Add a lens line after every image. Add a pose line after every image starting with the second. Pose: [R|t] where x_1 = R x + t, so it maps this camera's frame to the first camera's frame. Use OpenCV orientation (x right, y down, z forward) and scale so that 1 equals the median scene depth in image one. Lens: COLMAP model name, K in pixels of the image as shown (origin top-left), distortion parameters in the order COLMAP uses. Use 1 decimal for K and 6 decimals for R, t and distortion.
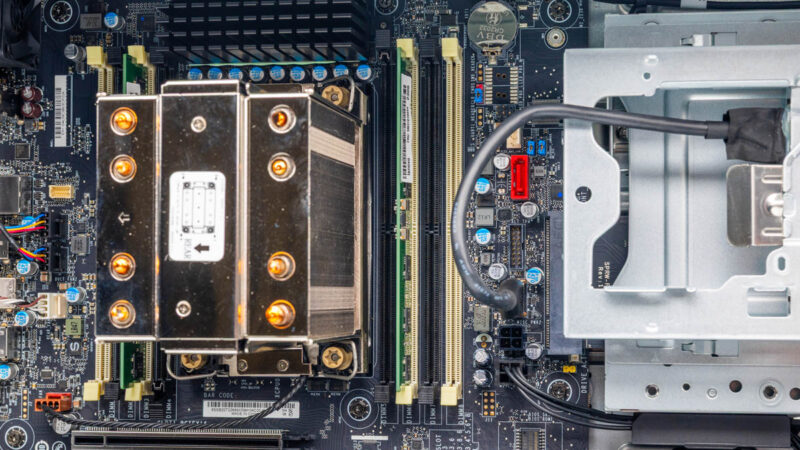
lens RADIAL K [[1685.5, 0, 398.2], [0, 1685.5, 238.3], [0, 0, 1]] dist [0.021282, -0.125113]
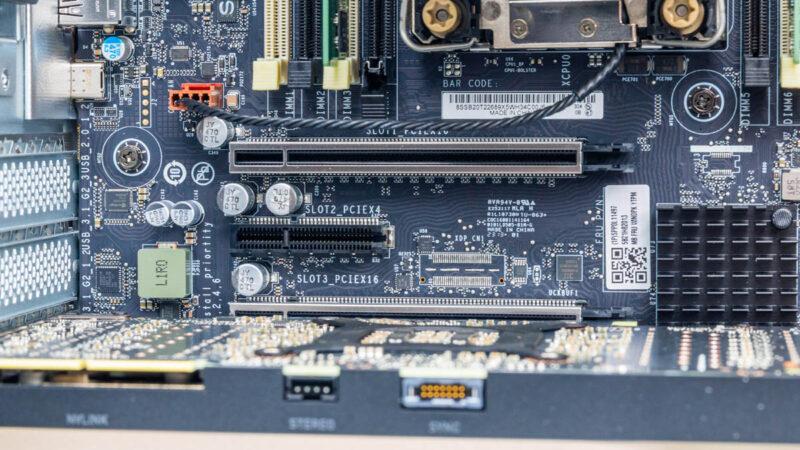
lens RADIAL K [[2098.6, 0, 380.7], [0, 2098.6, 223.4], [0, 0, 1]] dist [-0.016673, 0.106266]
pose [[0.999909, -0.005372, 0.012381, -0.151561], [0.004213, 0.995762, 0.091866, 0.075332], [-0.012822, -0.091806, 0.995694, 0.241995]]
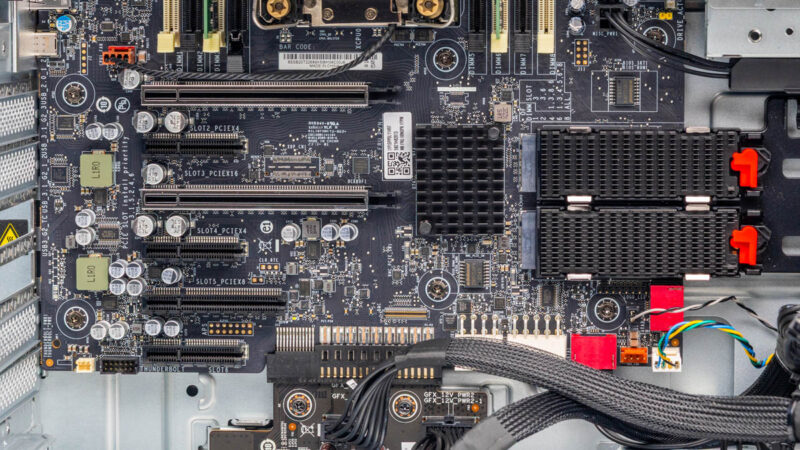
lens RADIAL K [[2503.7, 0, 398.5], [0, 2503.7, 127.4], [0, 0, 1]] dist [0.024374, -0.771536]
pose [[0.995623, -0.009452, 0.092981, -0.184786], [0.000162, 0.995045, 0.099422, -0.002221], [-0.093460, -0.098972, 0.990692, -0.419364]]
